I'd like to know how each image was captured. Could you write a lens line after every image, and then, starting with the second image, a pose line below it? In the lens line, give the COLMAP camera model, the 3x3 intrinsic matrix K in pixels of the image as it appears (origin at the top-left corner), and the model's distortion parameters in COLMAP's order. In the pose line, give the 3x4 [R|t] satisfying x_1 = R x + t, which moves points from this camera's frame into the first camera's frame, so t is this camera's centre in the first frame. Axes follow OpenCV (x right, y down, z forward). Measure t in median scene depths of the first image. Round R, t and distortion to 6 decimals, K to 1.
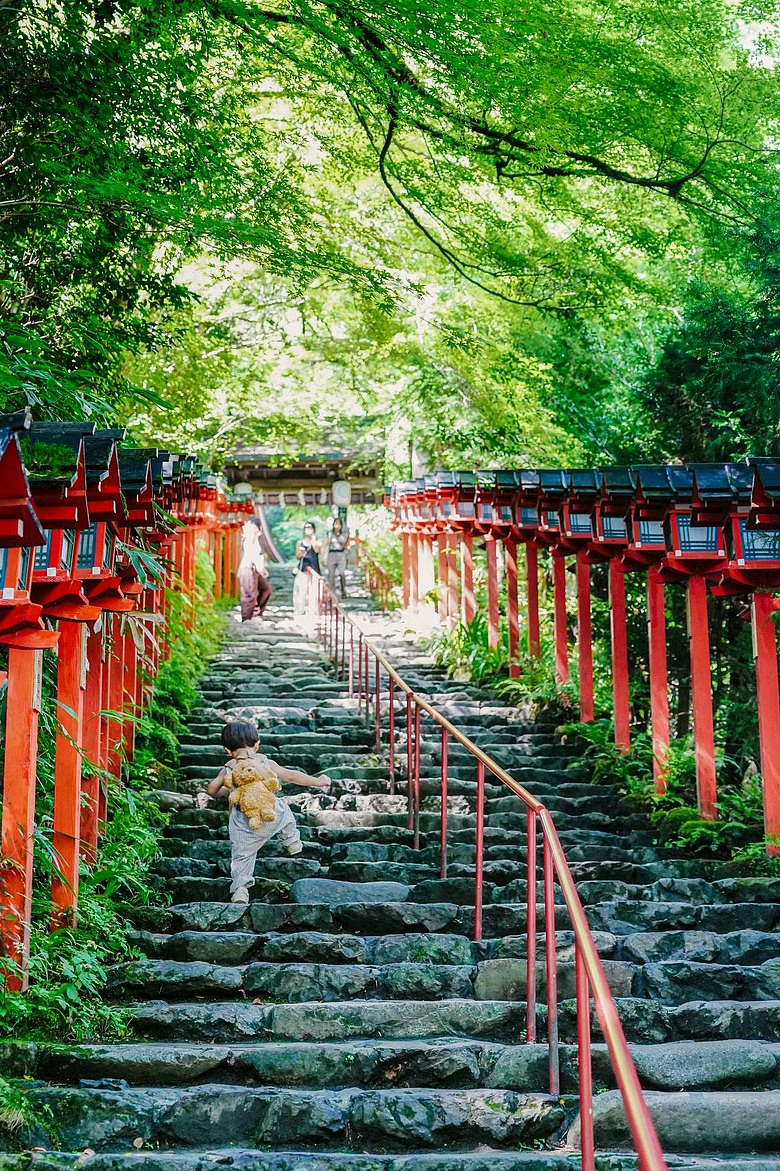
lens RADIAL K [[2126.6, 0, 391.3], [0, 2126.6, 611.9], [0, 0, 1]] dist [0.069857, 0.079395]
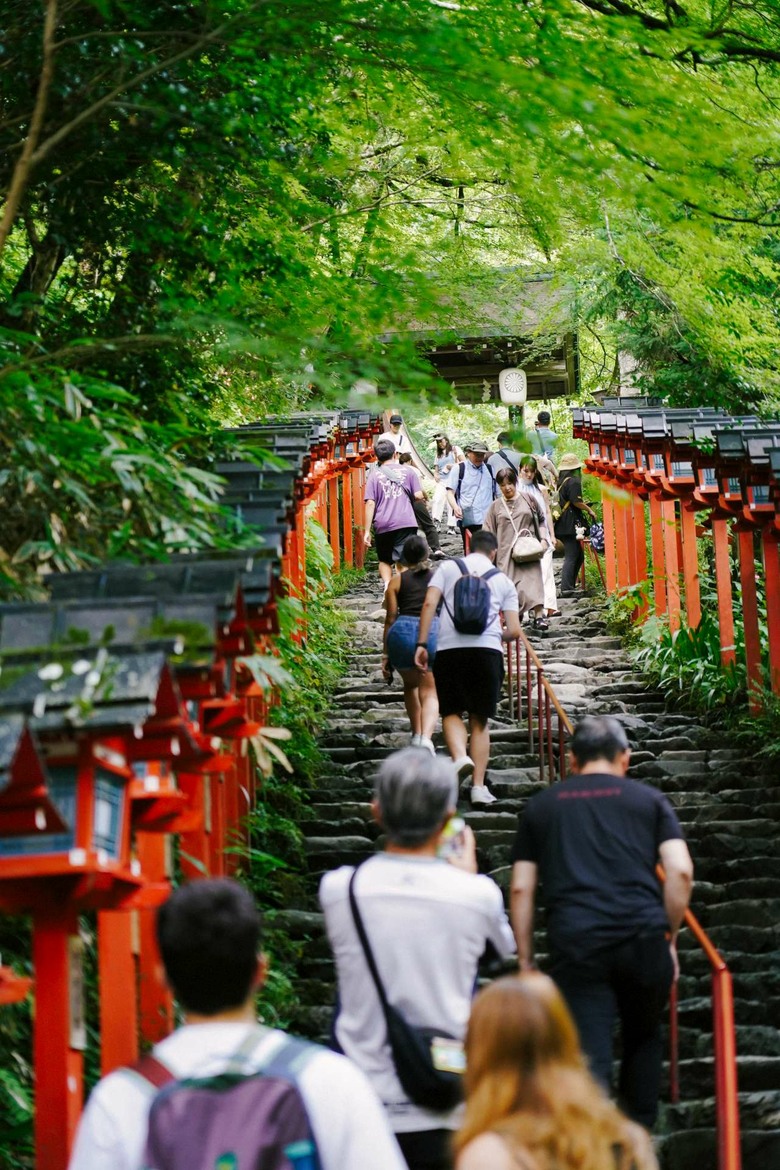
lens RADIAL K [[3506.0, 0, 273.5], [0, 3506.0, 583.2], [0, 0, 1]] dist [-0.122251, 0.852578]
pose [[0.994345, -0.043724, -0.096782, 0.011980], [0.045931, 0.998730, 0.020696, -0.045028], [0.095754, -0.025024, 0.995090, -0.202212]]
